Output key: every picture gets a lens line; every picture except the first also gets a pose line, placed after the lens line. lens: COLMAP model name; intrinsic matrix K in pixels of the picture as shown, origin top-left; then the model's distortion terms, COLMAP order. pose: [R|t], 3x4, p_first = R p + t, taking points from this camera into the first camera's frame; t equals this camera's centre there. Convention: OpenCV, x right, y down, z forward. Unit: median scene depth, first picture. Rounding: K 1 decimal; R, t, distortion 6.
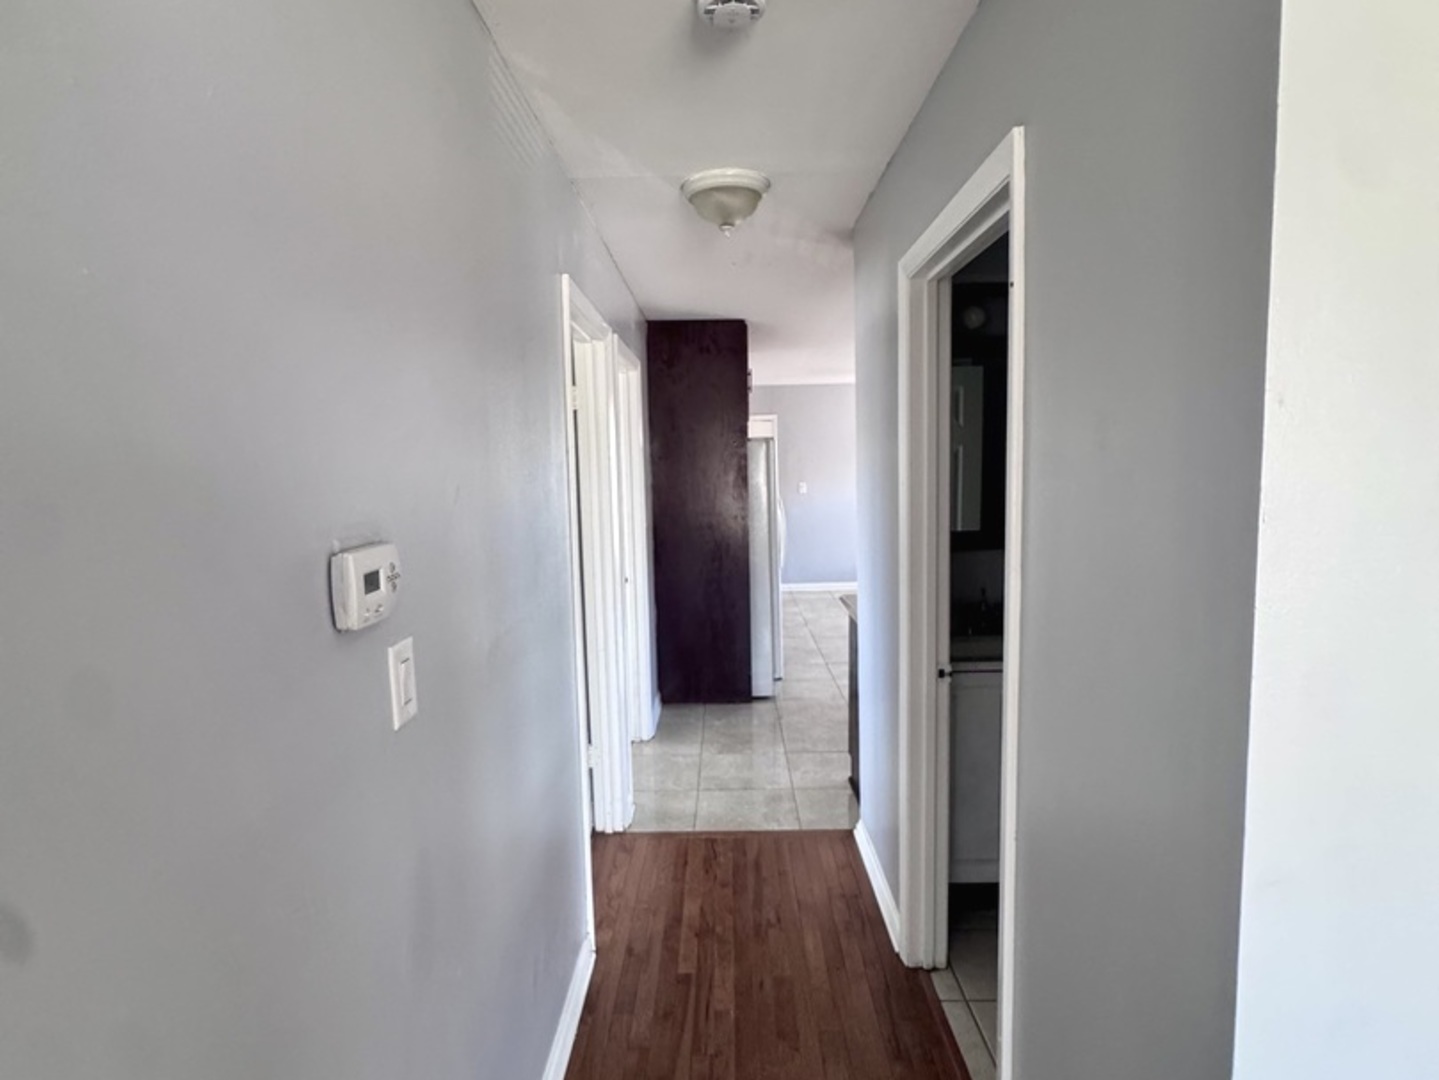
lens RADIAL K [[762.4, 0, 719.5], [0, 762.4, 540.0], [0, 0, 1]] dist [-0.000854, 0.000034]
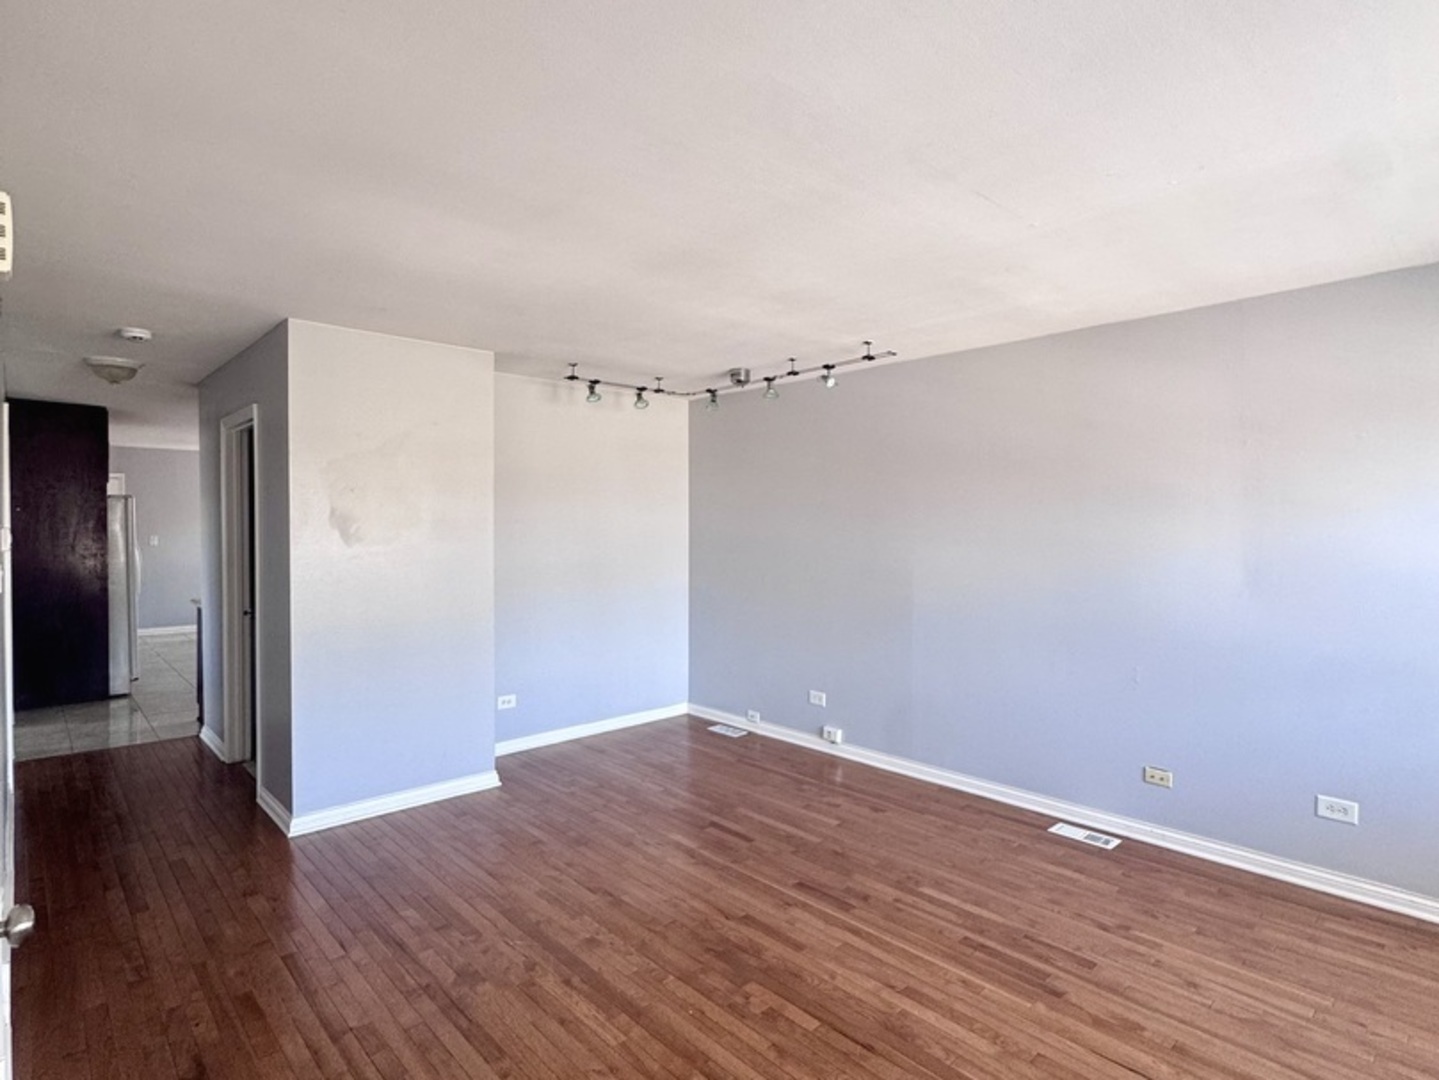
lens RADIAL K [[762.4, 0, 719.5], [0, 762.4, 540.0], [0, 0, 1]] dist [-0.000854, 0.000034]
pose [[0.728101, 0.012101, 0.685363, -0.095664], [0.047753, 0.996520, -0.068325, 0.085712], [-0.683804, 0.082475, 0.724989, -0.682583]]
